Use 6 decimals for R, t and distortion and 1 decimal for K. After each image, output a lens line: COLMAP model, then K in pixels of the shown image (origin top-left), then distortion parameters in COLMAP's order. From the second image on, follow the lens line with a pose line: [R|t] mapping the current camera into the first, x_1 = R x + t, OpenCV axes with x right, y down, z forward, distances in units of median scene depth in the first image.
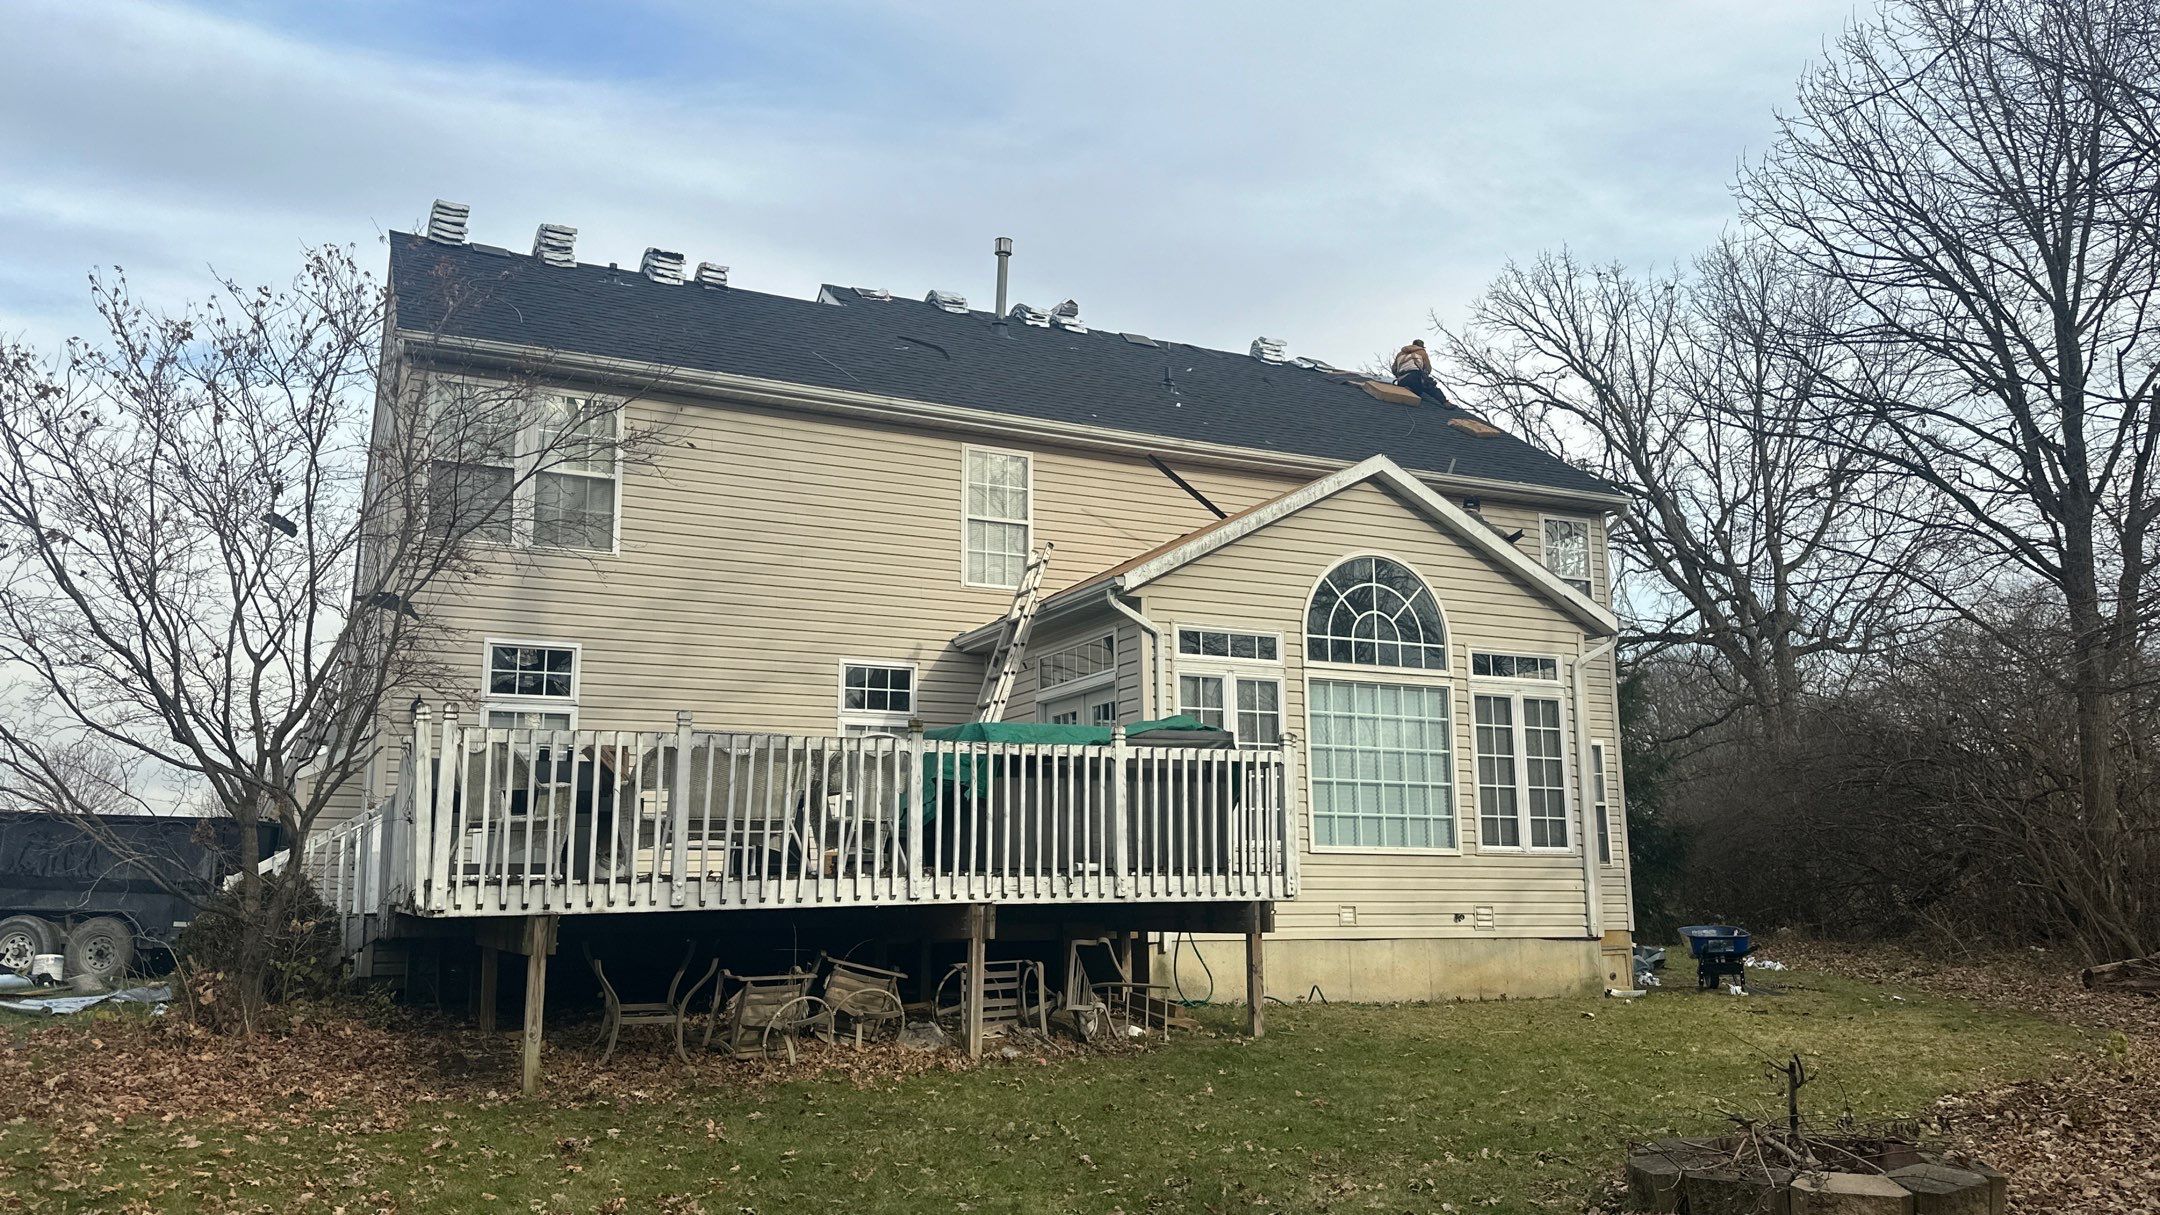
lens RADIAL K [[1509.4, 0, 1072.8], [0, 1509.4, 597.8], [0, 0, 1]] dist [0.079800, -0.081000]
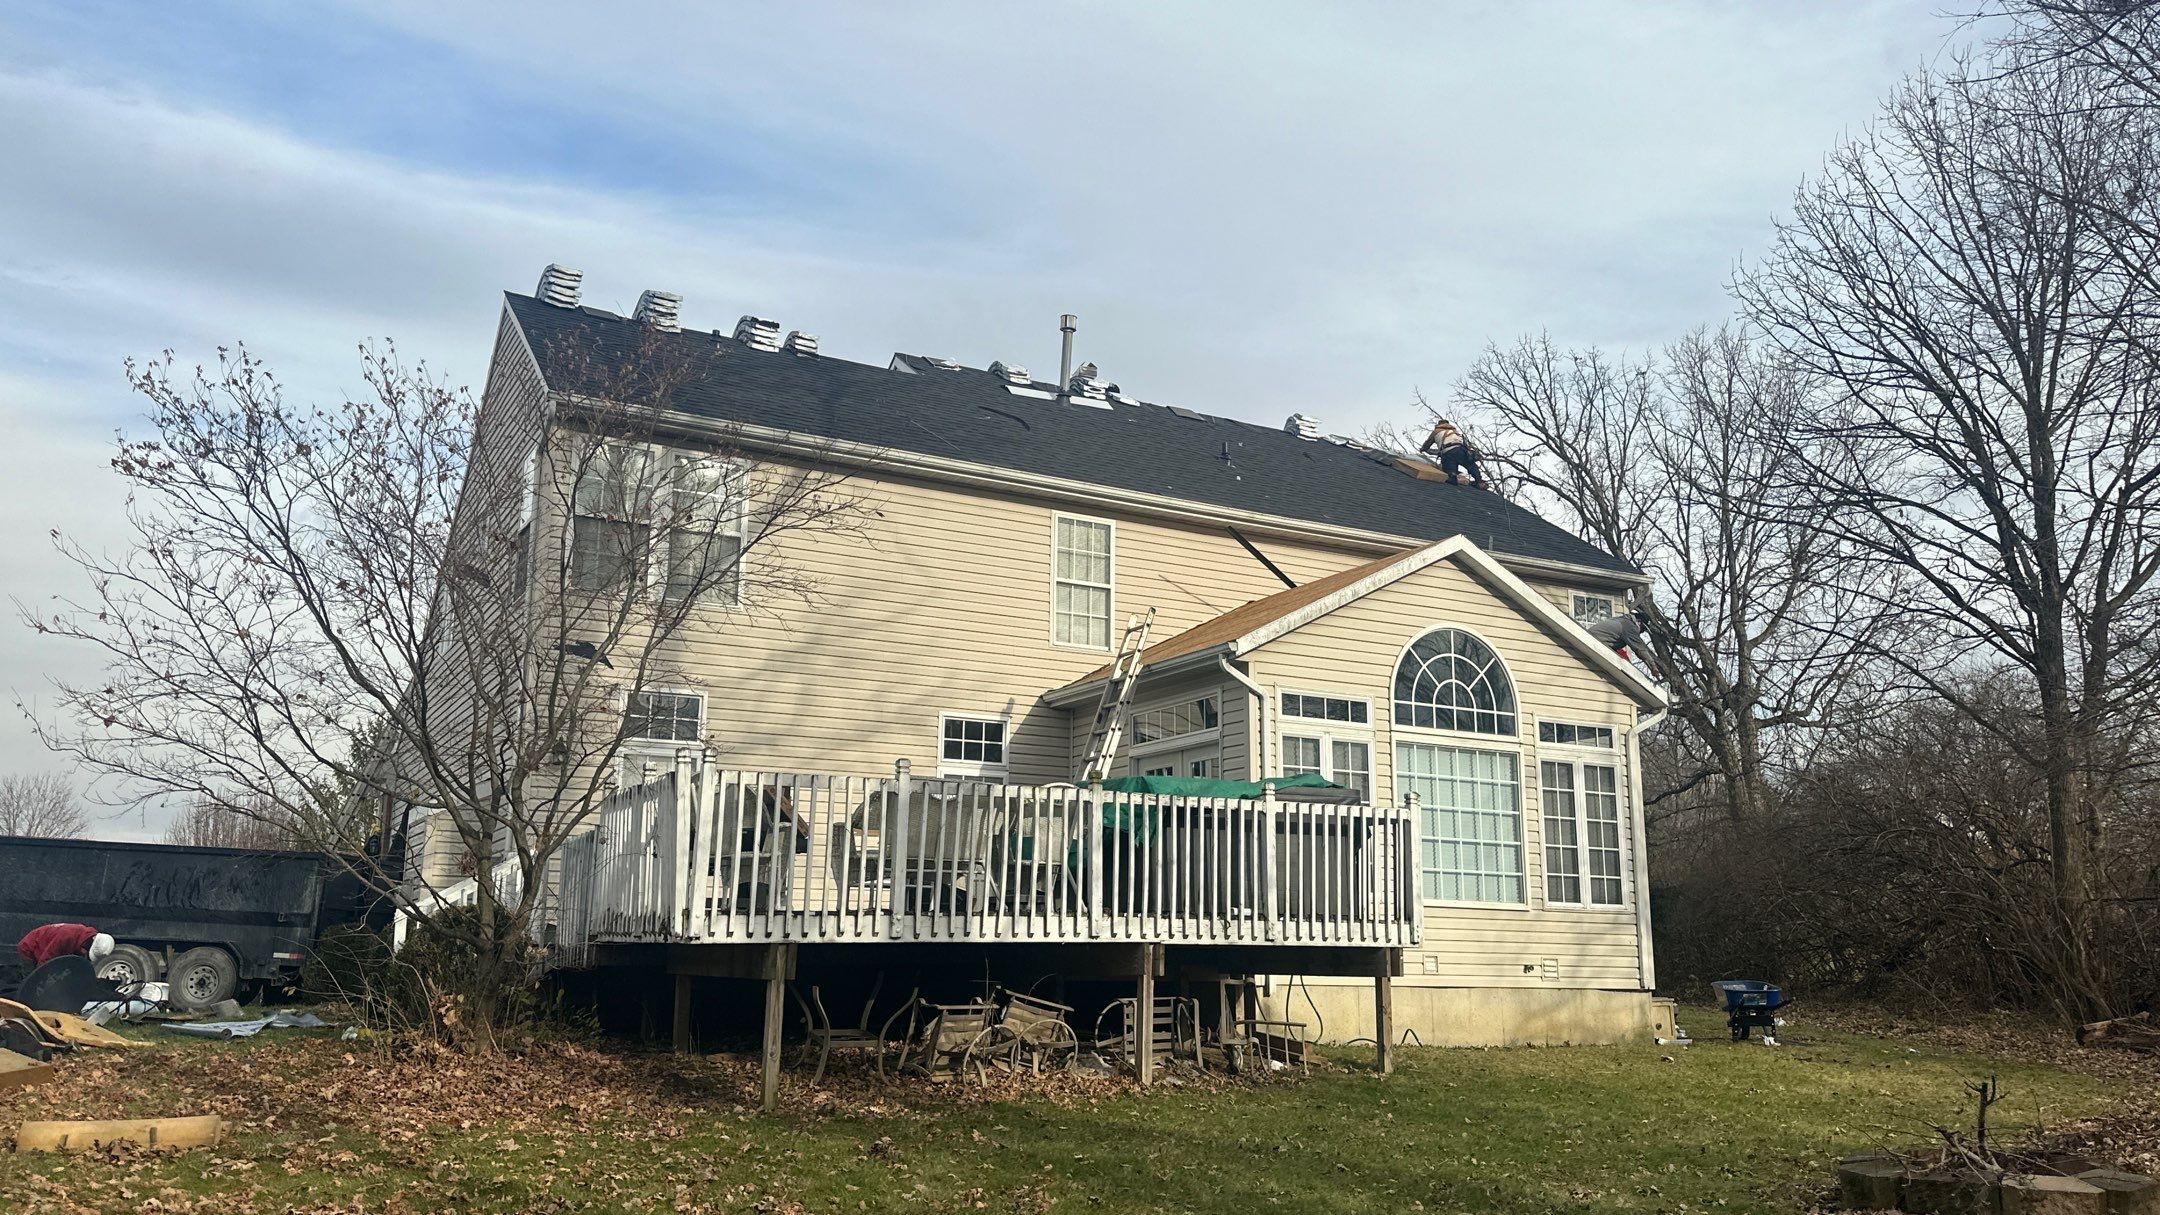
lens RADIAL K [[1509.4, 0, 1068.8], [0, 1509.4, 611.3], [0, 0, 1]] dist [0.079800, -0.081000]
pose [[0.998692, 0.026330, 0.043838, -0.118072], [-0.025134, 0.999303, -0.027598, -0.003217], [-0.044534, 0.026460, 0.998657, -0.061848]]
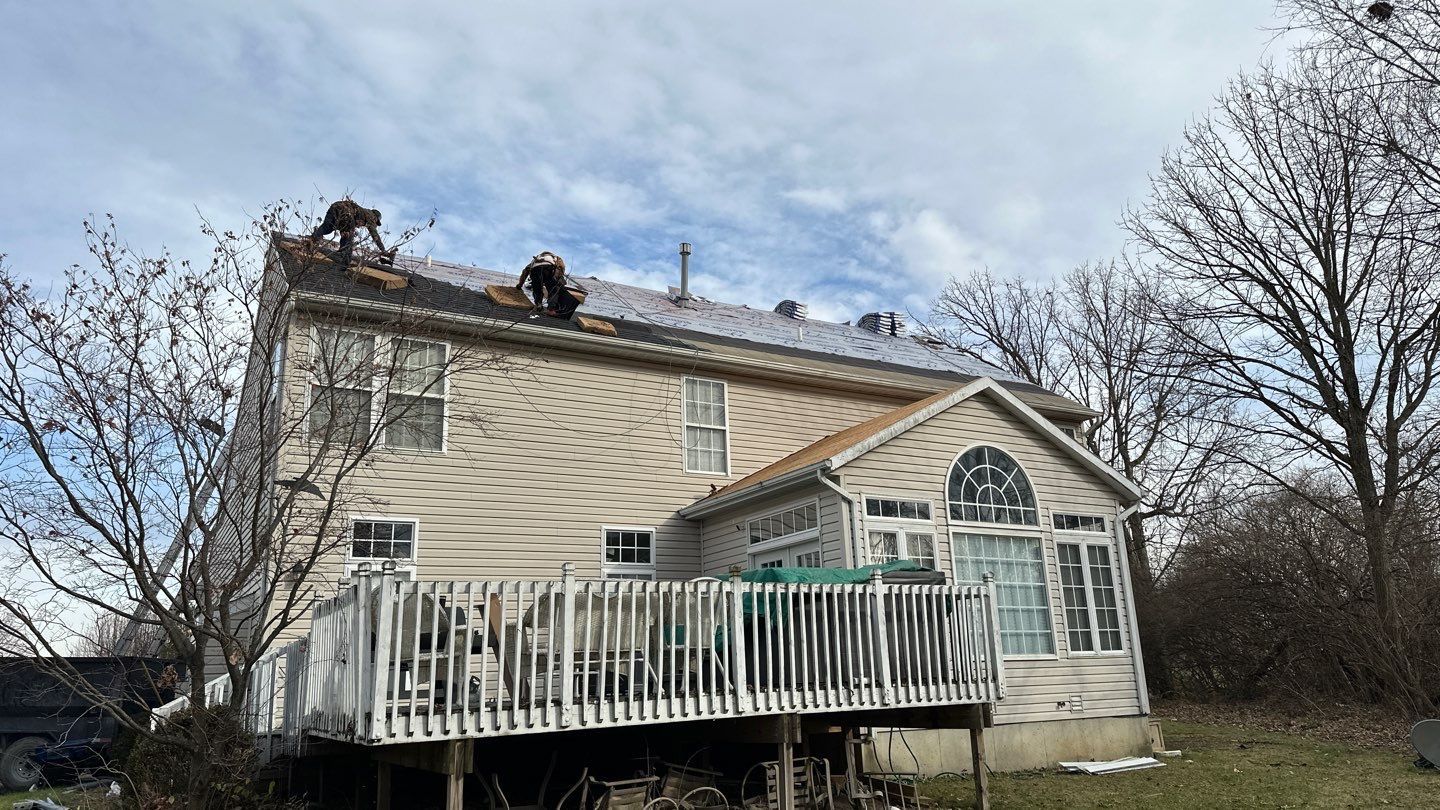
lens RADIAL K [[926.5, 0, 714.5], [0, 926.5, 400.0], [0, 0, 1]] dist [0.039306, -0.017937]
pose [[0.996915, -0.008630, 0.078007, -0.122559], [0.016417, 0.994878, -0.099740, 0.012091], [-0.076746, 0.100713, 0.991951, 0.140846]]
